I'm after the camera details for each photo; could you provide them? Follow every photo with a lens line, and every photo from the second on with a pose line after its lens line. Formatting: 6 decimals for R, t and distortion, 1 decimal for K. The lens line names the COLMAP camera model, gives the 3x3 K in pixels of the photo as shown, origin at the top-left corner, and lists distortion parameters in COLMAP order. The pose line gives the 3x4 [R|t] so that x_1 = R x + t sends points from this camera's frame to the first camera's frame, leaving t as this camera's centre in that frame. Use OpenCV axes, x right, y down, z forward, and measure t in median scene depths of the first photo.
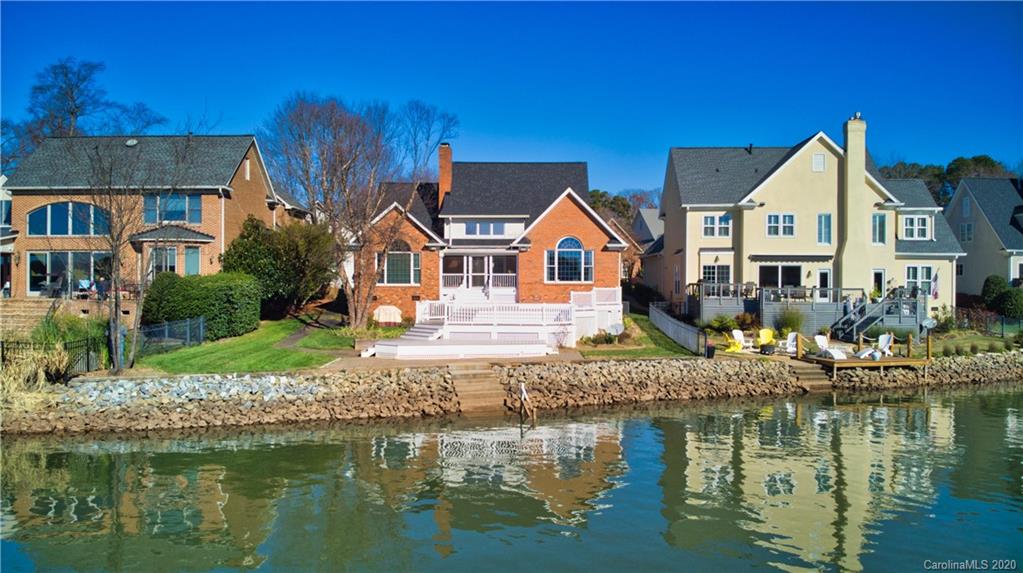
lens RADIAL K [[745.9, 0, 511.5], [0, 745.9, 286.5], [0, 0, 1]] dist [0.101057, -0.253110]
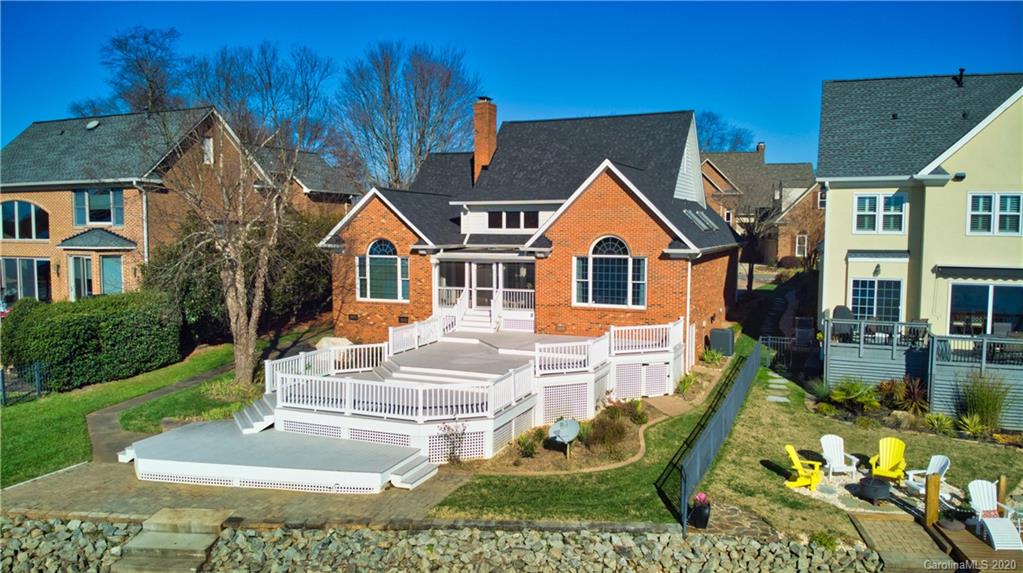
lens RADIAL K [[745.9, 0, 511.5], [0, 745.9, 286.5], [0, 0, 1]] dist [0.101057, -0.253110]
pose [[0.930775, 0.027891, -0.364526, 0.233172], [-0.001483, 0.997366, 0.072525, -0.069232], [0.365589, -0.066964, 0.928365, 0.363000]]
